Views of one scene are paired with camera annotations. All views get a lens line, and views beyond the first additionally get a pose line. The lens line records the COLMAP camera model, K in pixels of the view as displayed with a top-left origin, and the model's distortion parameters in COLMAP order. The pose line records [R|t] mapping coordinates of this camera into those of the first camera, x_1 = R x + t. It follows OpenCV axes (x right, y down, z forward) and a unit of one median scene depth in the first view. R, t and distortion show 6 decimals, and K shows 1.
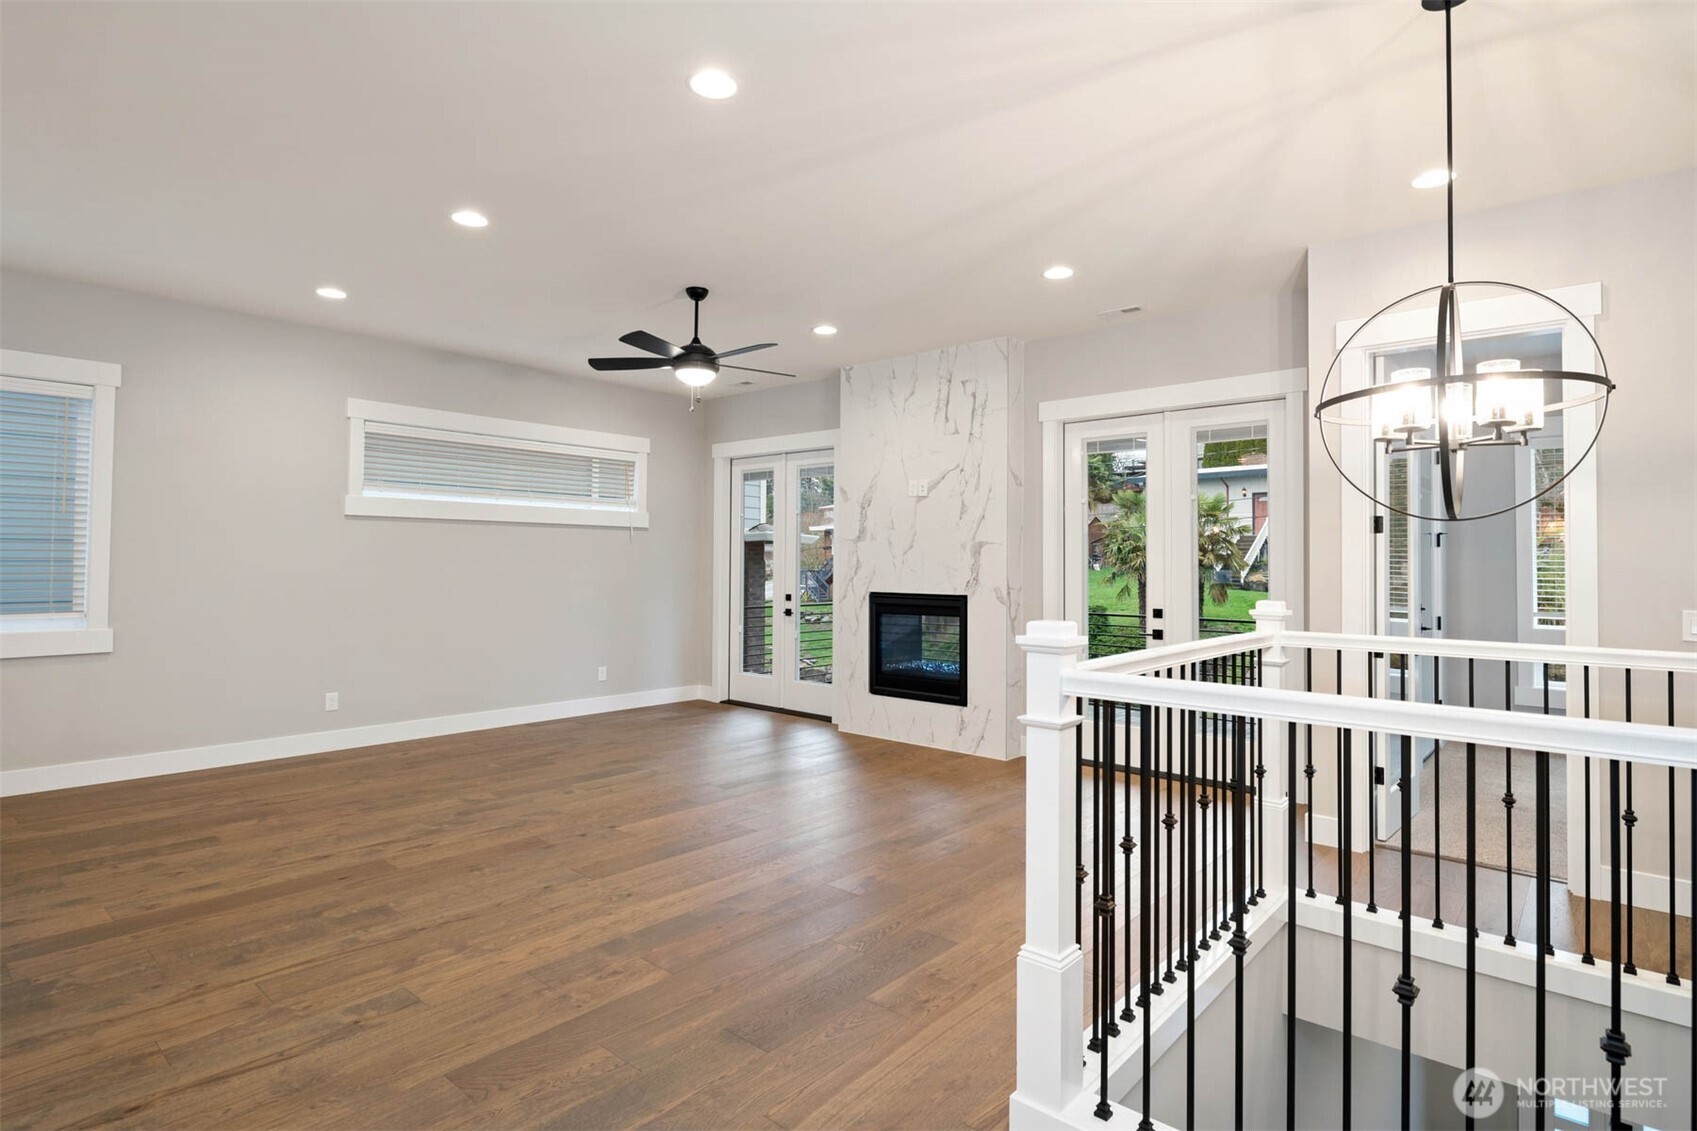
lens RADIAL K [[861.6, 0, 853.3], [0, 861.6, 575.0], [0, 0, 1]] dist [0.013425, -0.013637]
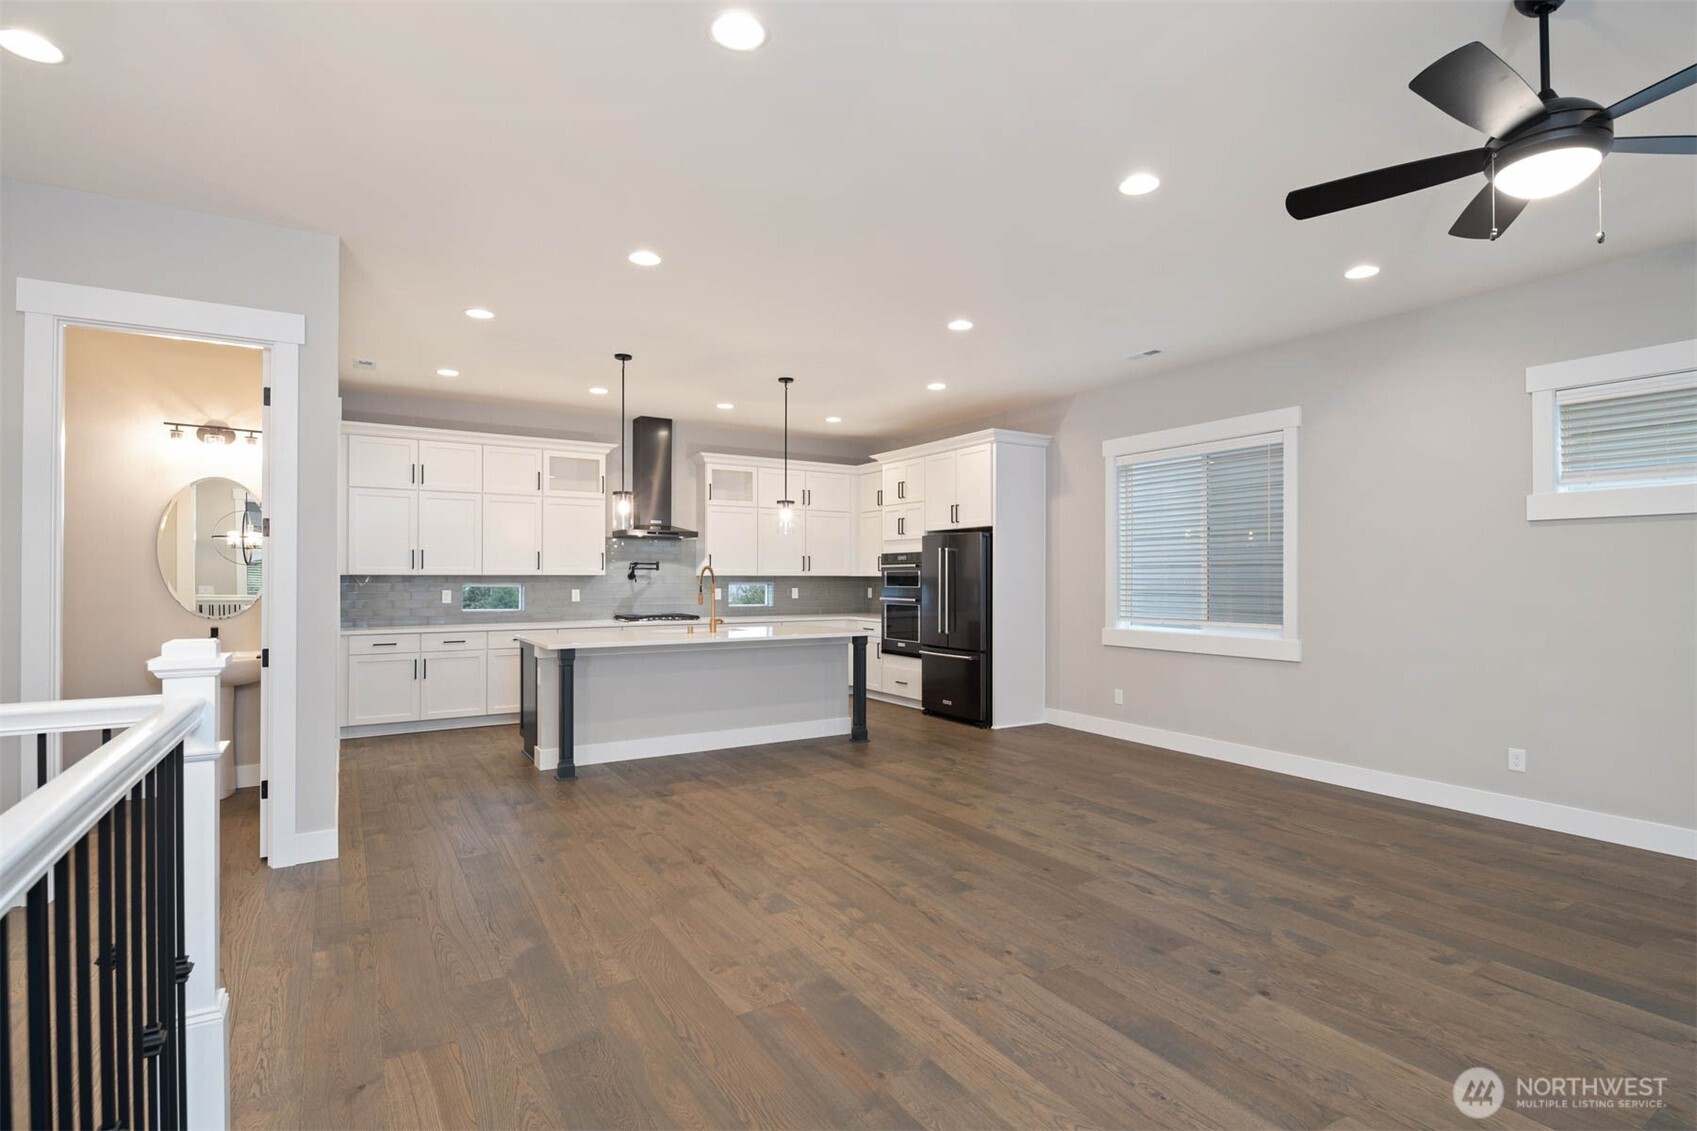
lens RADIAL K [[815.1, 0, 848.5], [0, 815.1, 565.5], [0, 0, 1]] dist [-0.003112, -0.001505]
pose [[-0.296971, -0.020645, -0.954663, 0.526318], [-0.013335, 0.999758, -0.017472, -0.014072], [0.954794, 0.007542, -0.297174, 1.173773]]
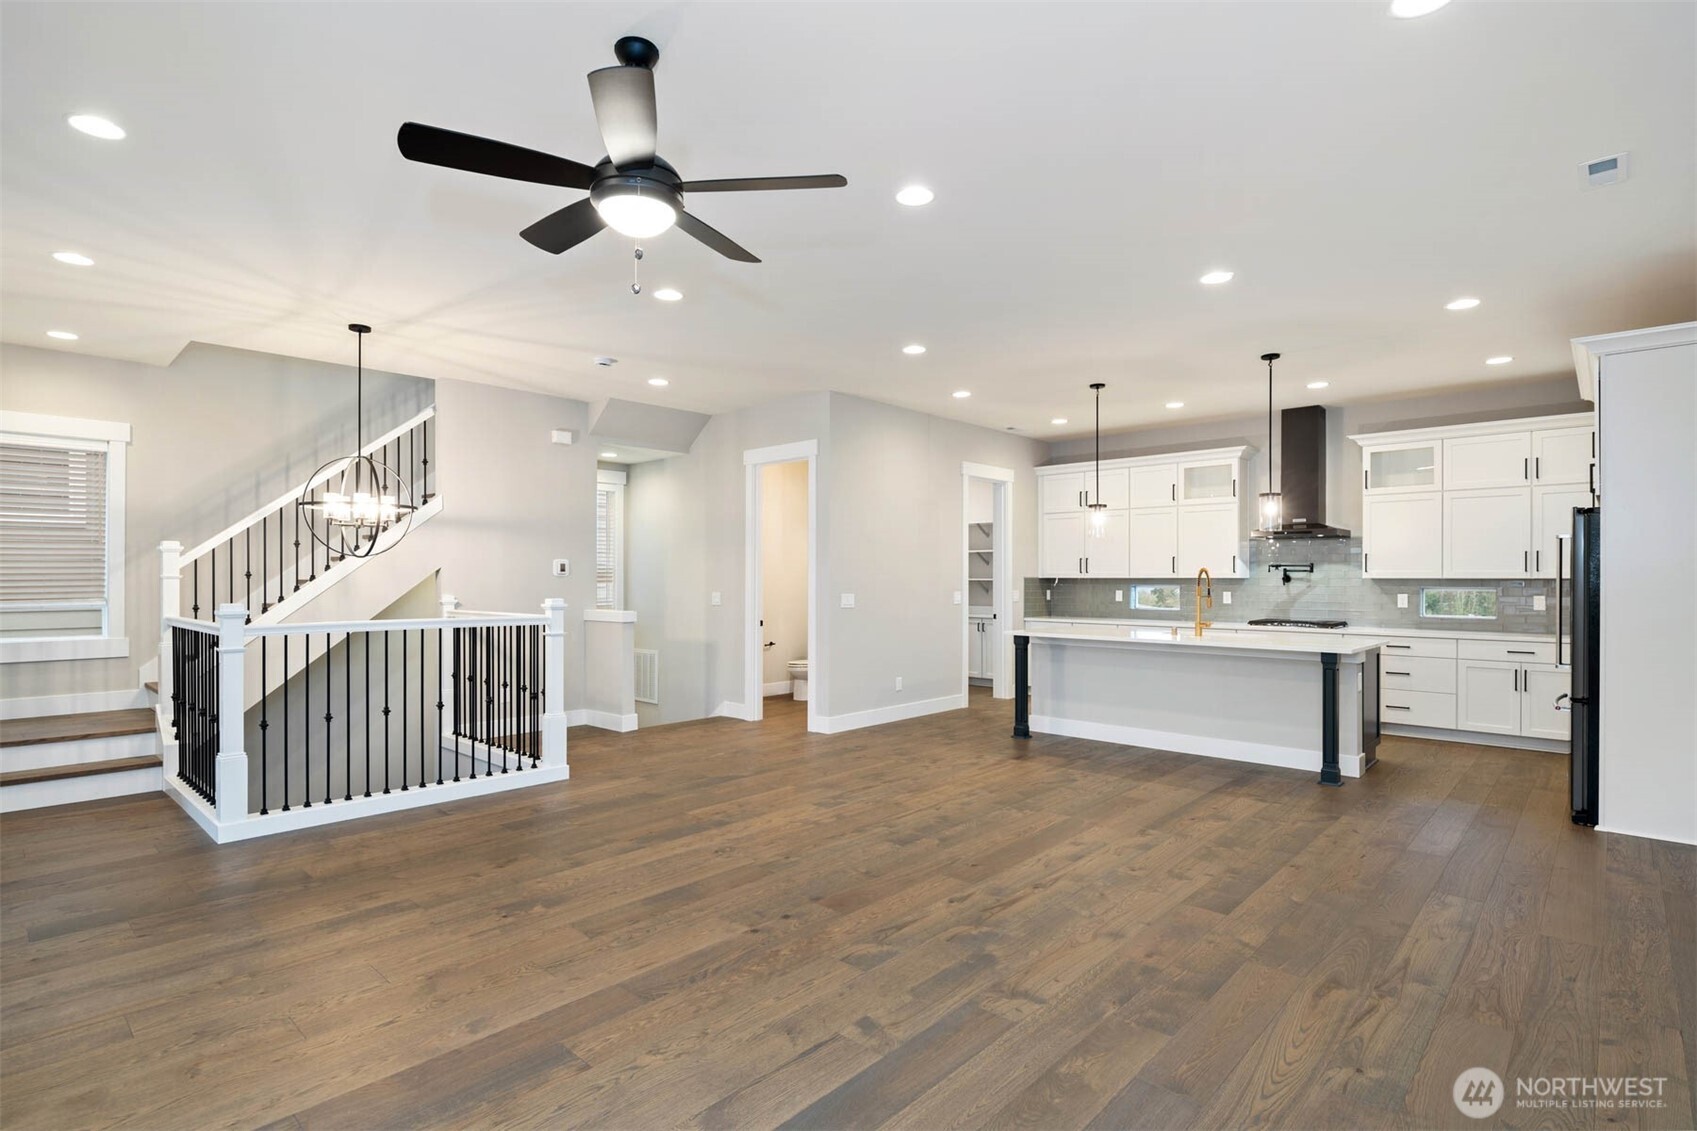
lens RADIAL K [[836.3, 0, 852.3], [0, 836.3, 572.3], [0, 0, 1]] dist [-0.002552, -0.000875]
pose [[-0.999443, -0.010389, 0.031715, -0.510561], [-0.010312, 0.999943, 0.002598, -0.029803], [-0.031741, 0.002270, -0.999494, 2.292070]]
